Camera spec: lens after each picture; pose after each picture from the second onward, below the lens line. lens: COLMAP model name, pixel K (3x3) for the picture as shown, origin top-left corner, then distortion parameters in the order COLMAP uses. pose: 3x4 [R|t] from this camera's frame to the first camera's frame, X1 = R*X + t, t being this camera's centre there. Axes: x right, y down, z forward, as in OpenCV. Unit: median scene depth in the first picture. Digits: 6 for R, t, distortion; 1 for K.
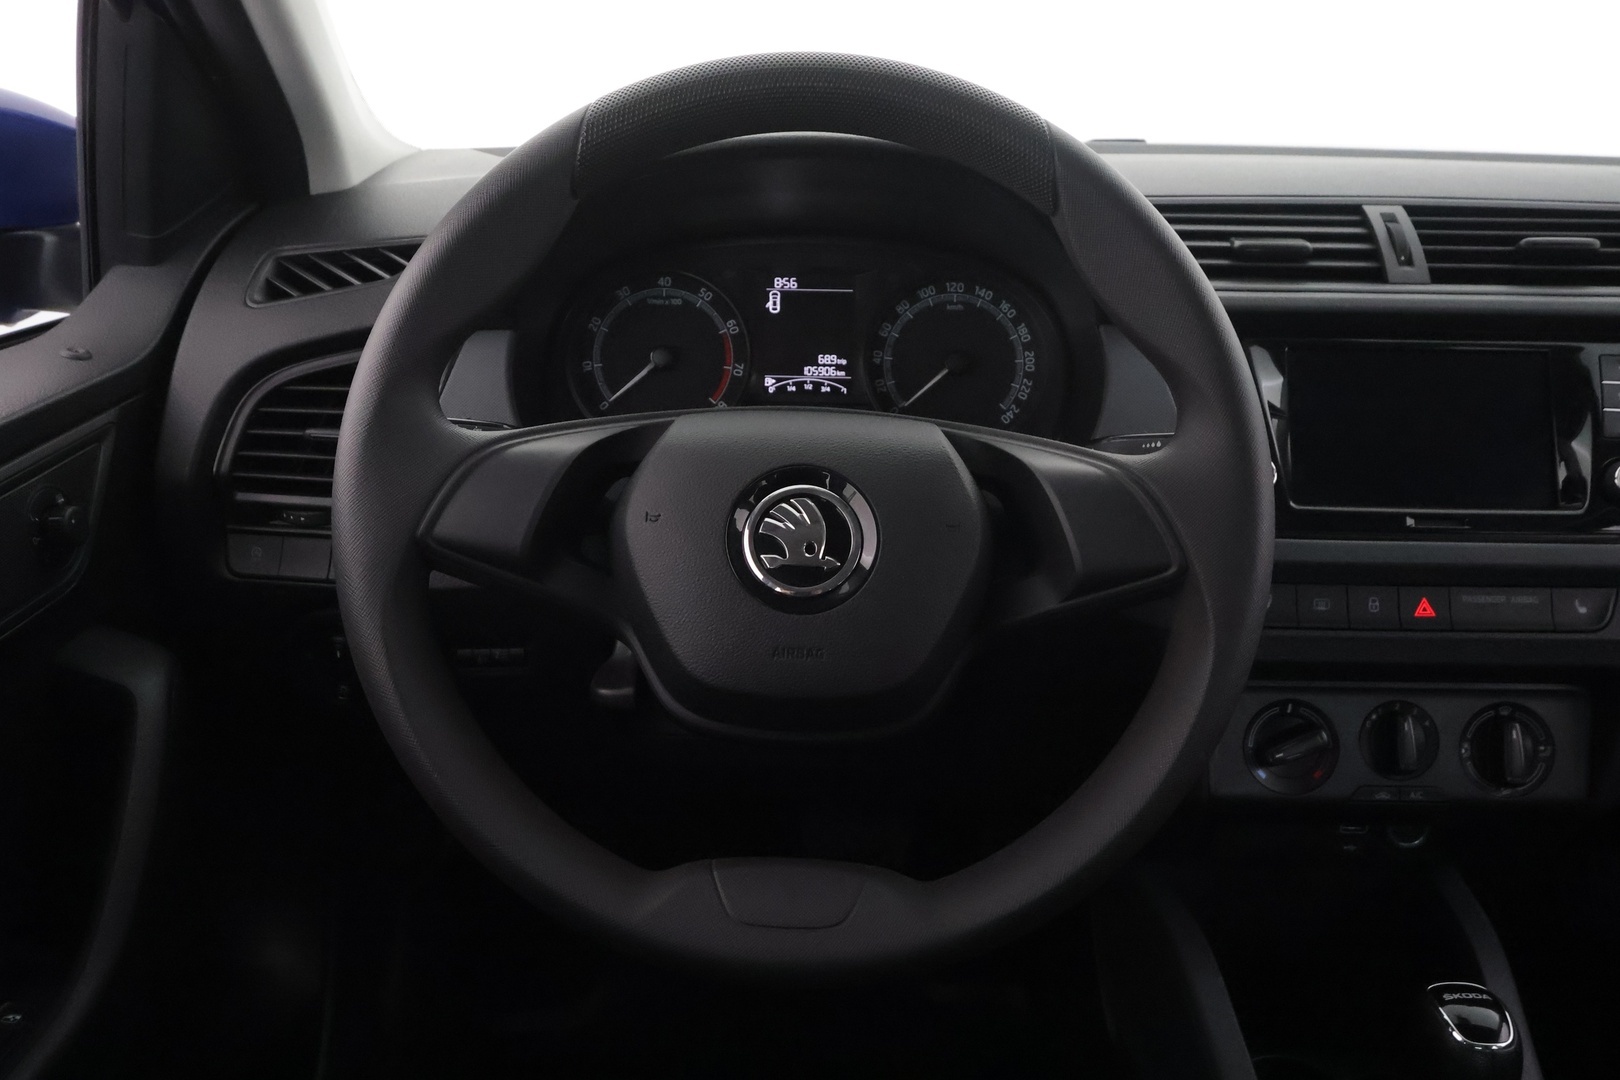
lens RADIAL K [[1286.3, 0, 806.7], [0, 1286.3, 538.7], [0, 0, 1]] dist [0.009341, -0.016732]
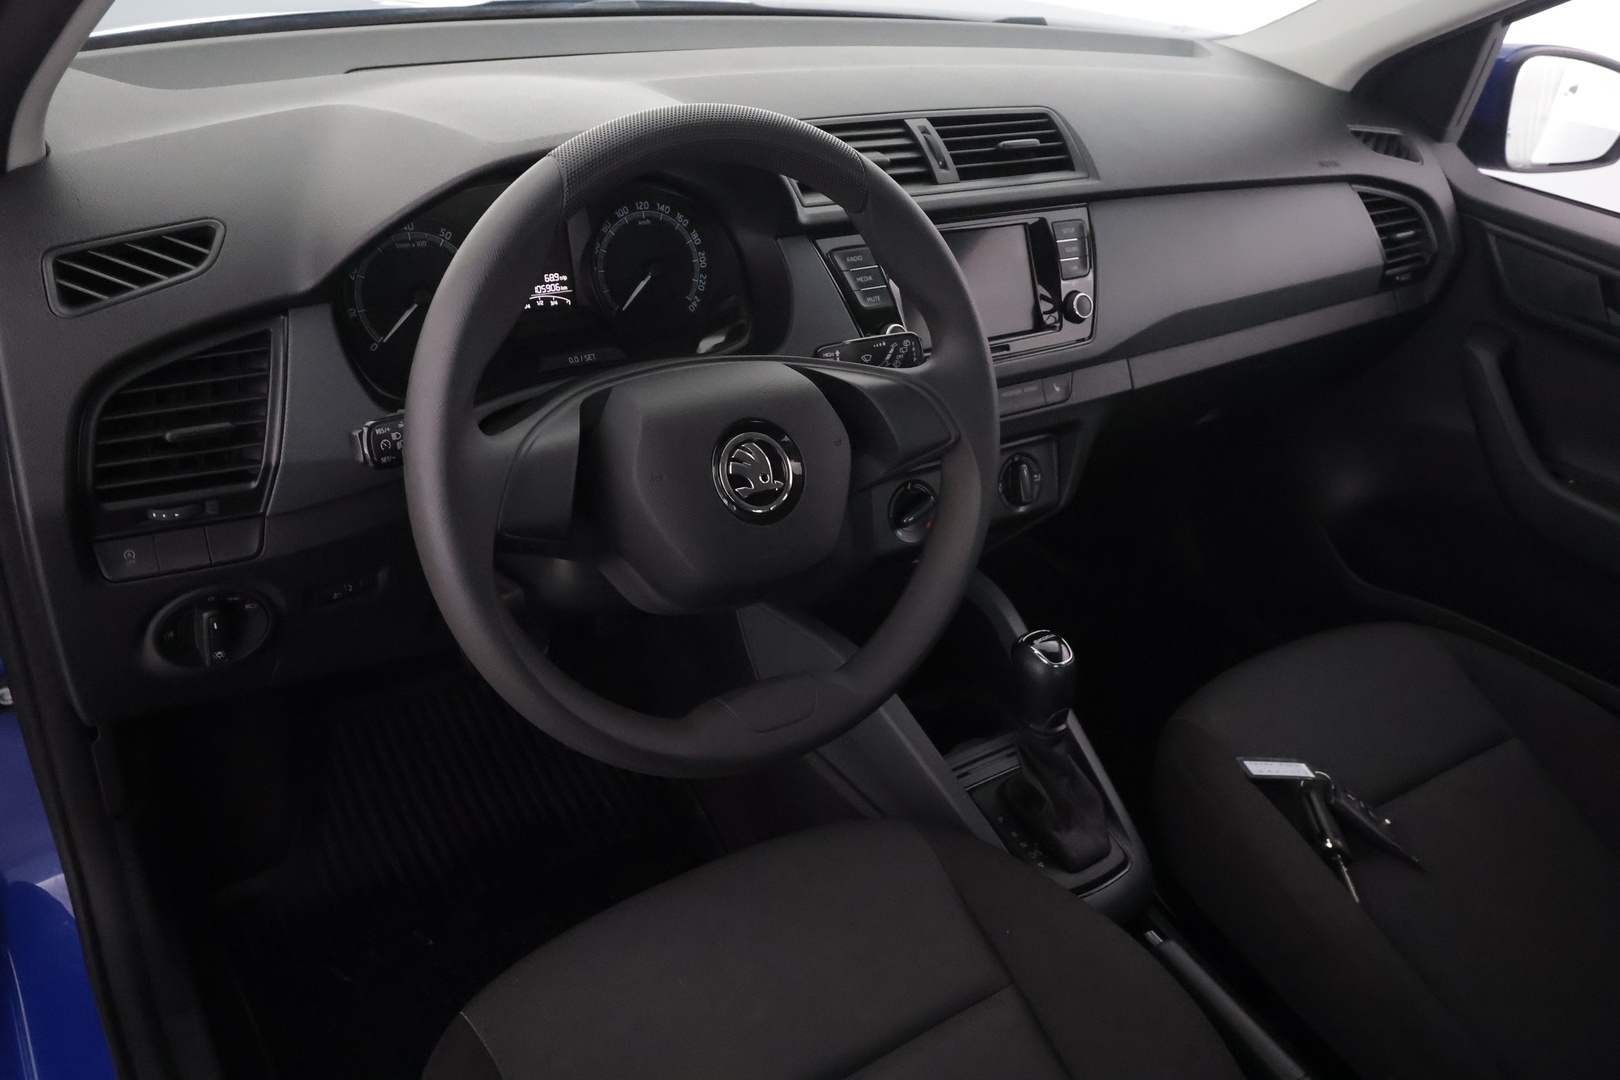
lens RADIAL K [[1286.3, 0, 816.2], [0, 1286.3, 546.5], [0, 0, 1]] dist [0.009341, -0.016732]
pose [[0.818596, -0.238298, 0.522603, -0.469677], [0.111368, 0.958457, 0.262596, -0.188964], [-0.563469, -0.156758, 0.811129, -0.138880]]
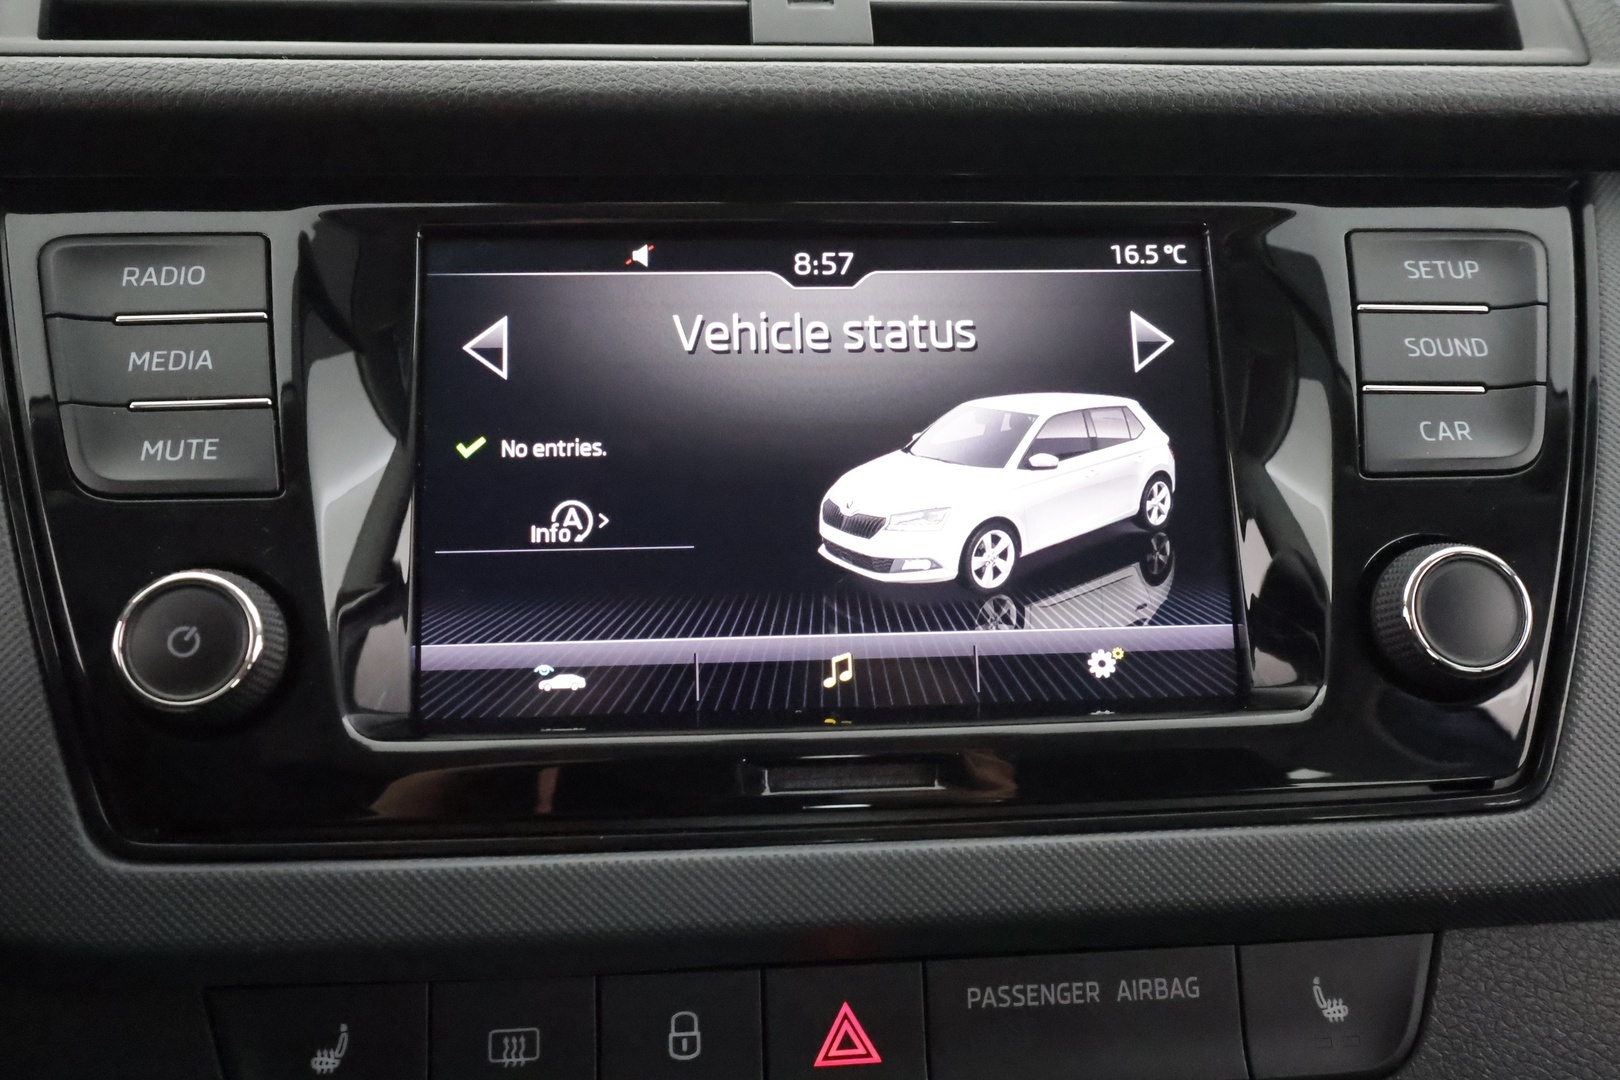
lens RADIAL K [[1286.3, 0, 807.3], [0, 1286.3, 542.4], [0, 0, 1]] dist [0.009341, -0.016732]
pose [[0.996213, -0.035597, 0.079326, 0.405208], [0.038948, 0.998395, -0.041104, -0.048184], [-0.077736, 0.044037, 0.996001, 0.616857]]
